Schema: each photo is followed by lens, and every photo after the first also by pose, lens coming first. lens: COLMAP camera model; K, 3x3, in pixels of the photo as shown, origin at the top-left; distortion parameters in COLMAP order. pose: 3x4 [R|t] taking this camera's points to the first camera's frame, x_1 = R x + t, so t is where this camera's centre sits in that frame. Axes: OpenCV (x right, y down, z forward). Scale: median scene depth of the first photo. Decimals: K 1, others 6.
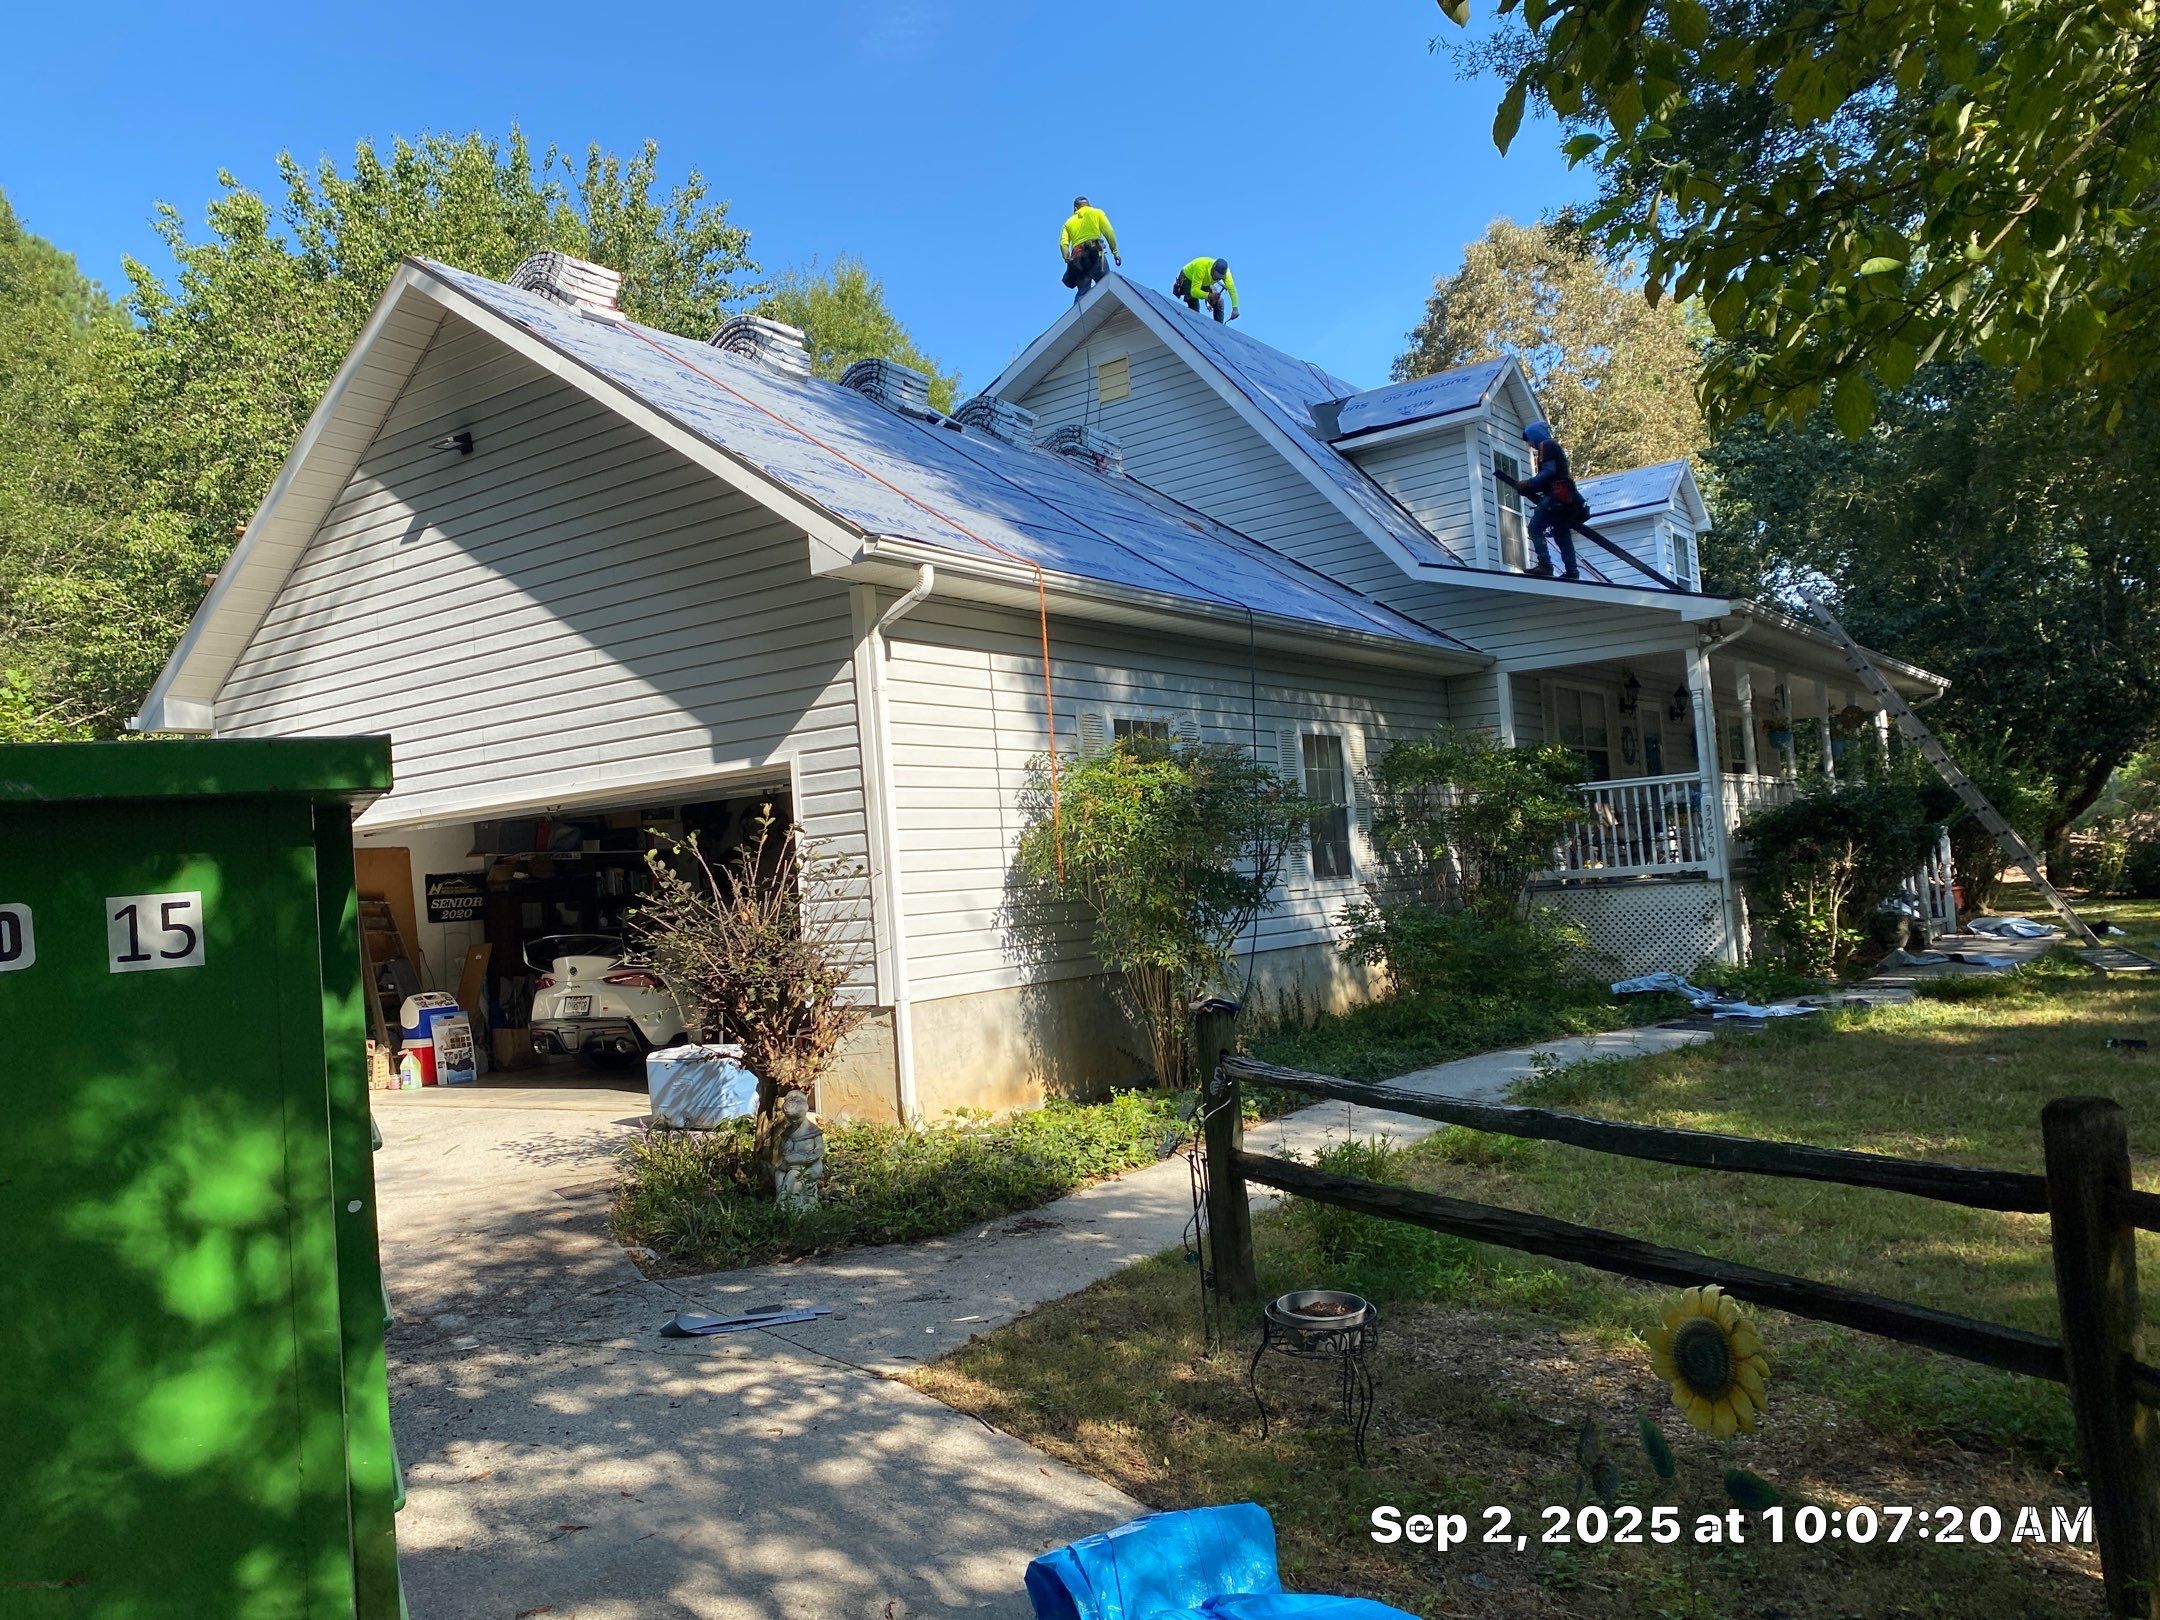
lens RADIAL K [[1703.9, 0, 1080.0], [0, 1703.9, 810.0], [0, 0, 1]] dist [0.169979, -0.546818]
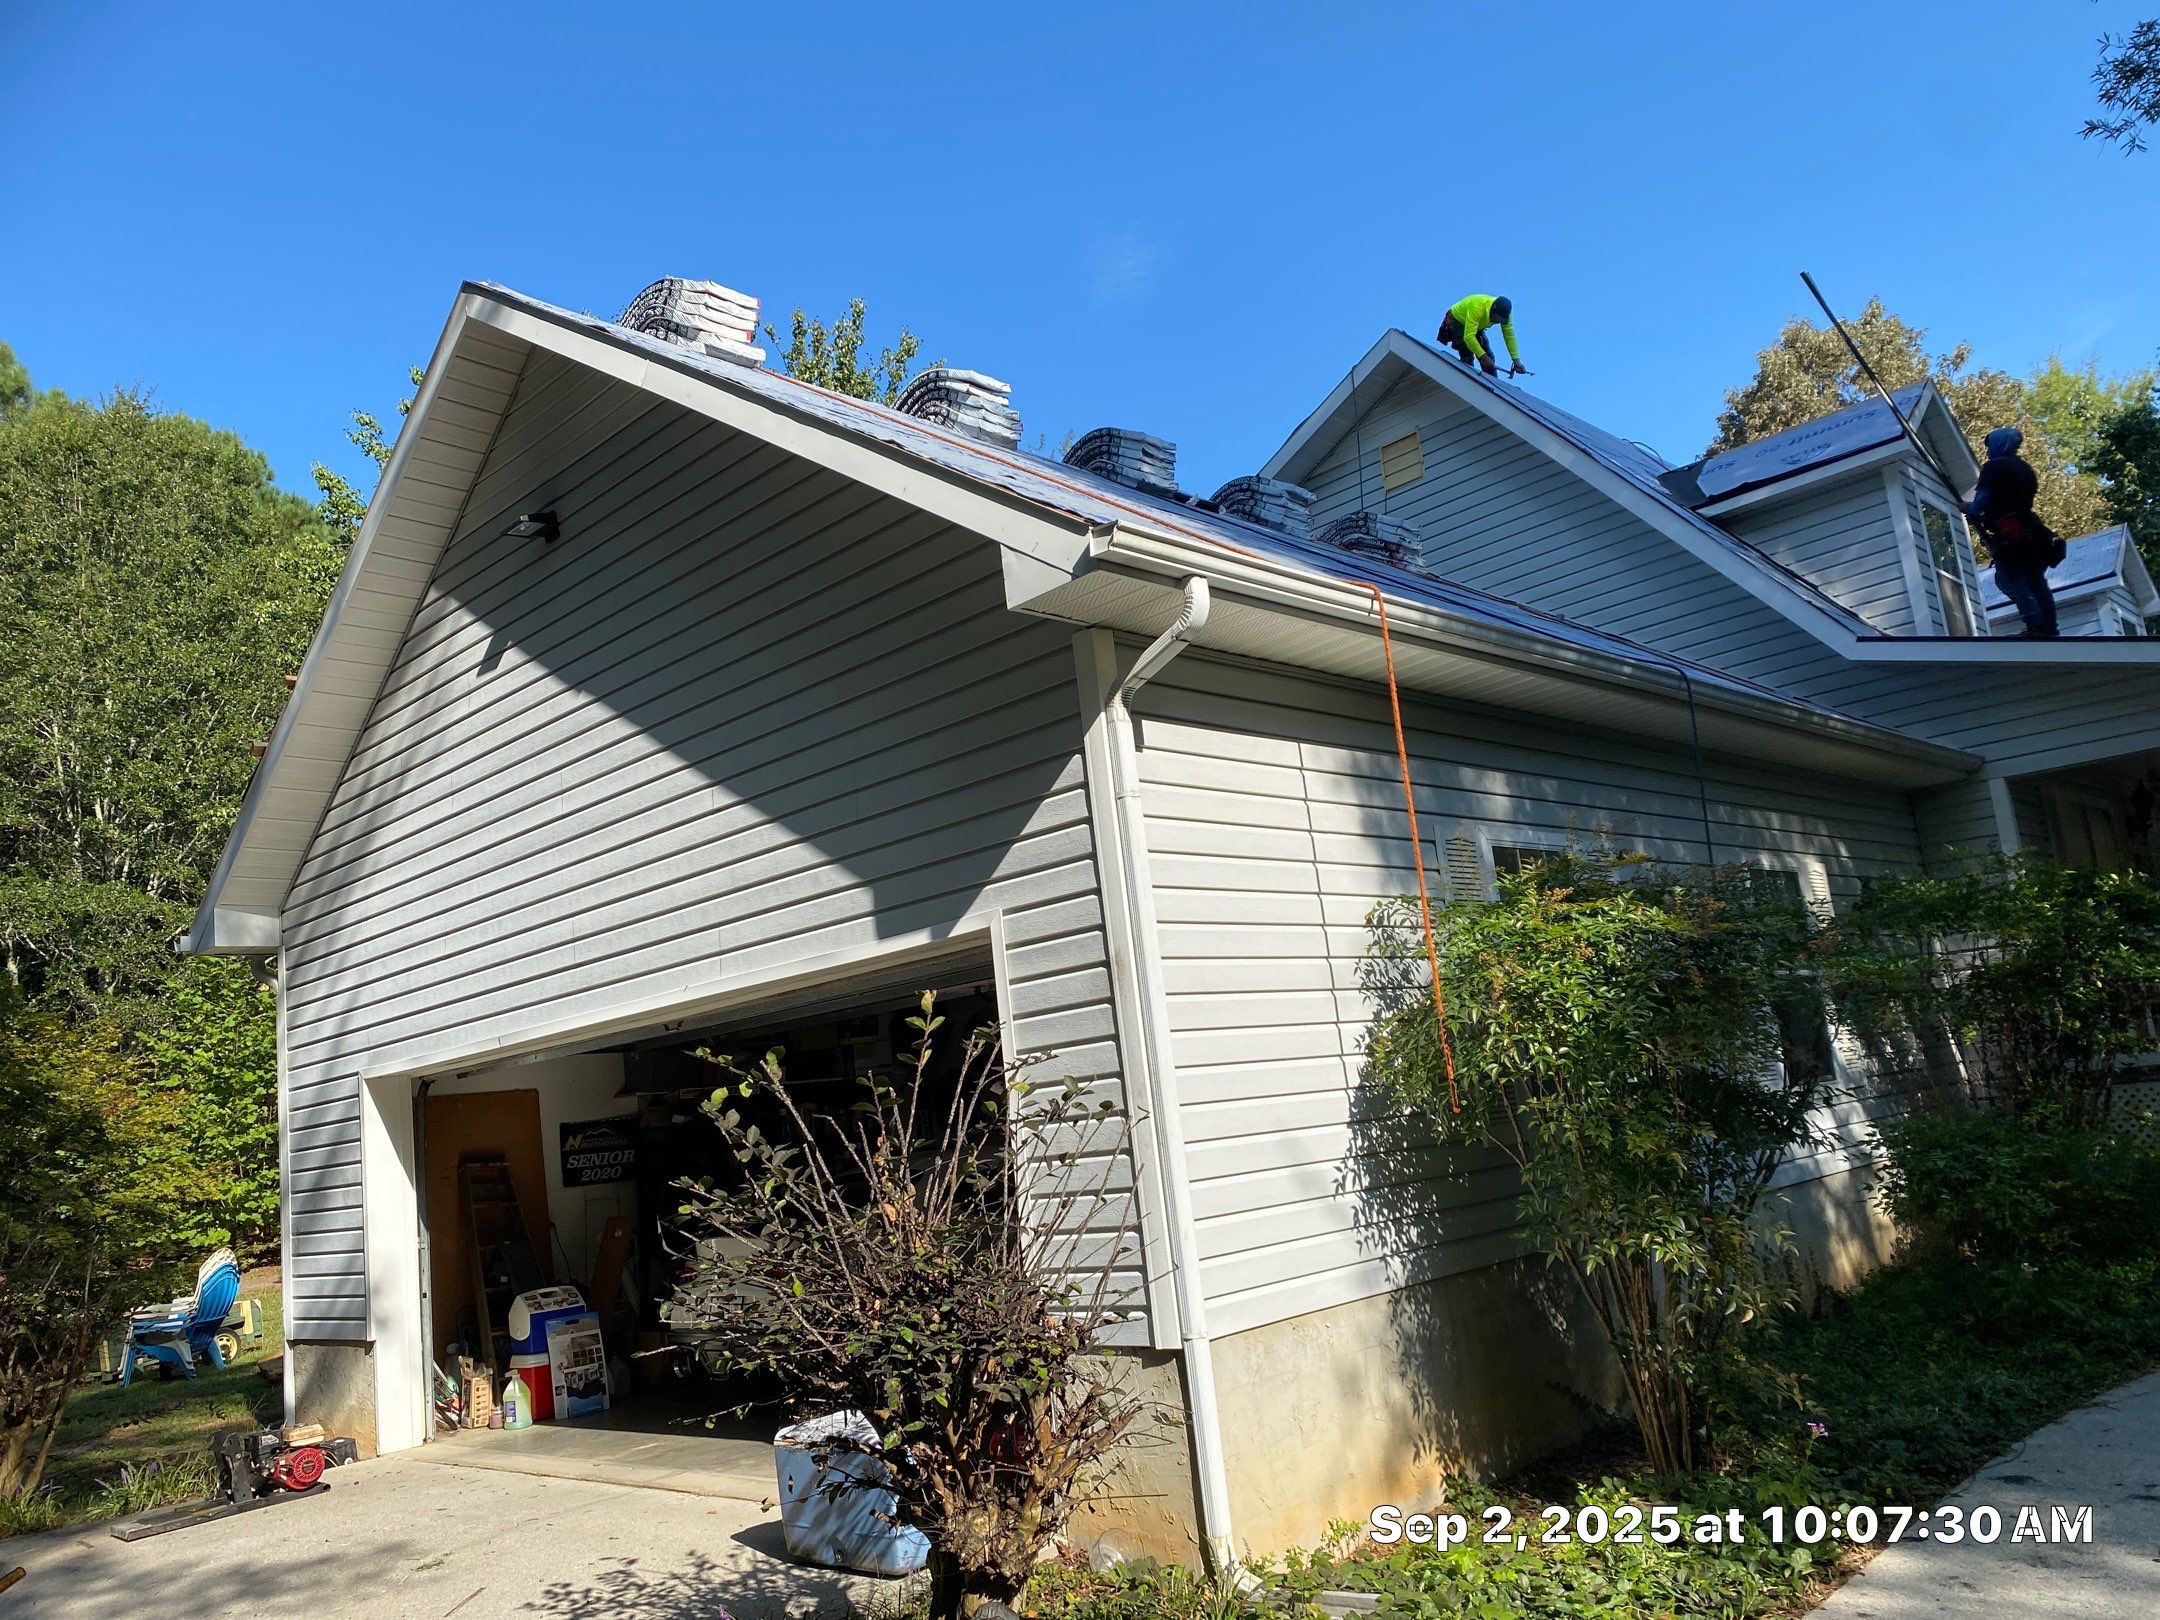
lens RADIAL K [[1654.7, 0, 1080.0], [0, 1654.7, 810.0], [0, 0, 1]] dist [0.024768, -0.014496]
pose [[0.987639, -0.064222, -0.142982, -0.043640], [0.045723, 0.990577, -0.129096, 0.006453], [0.149926, 0.120963, 0.981270, 0.364601]]
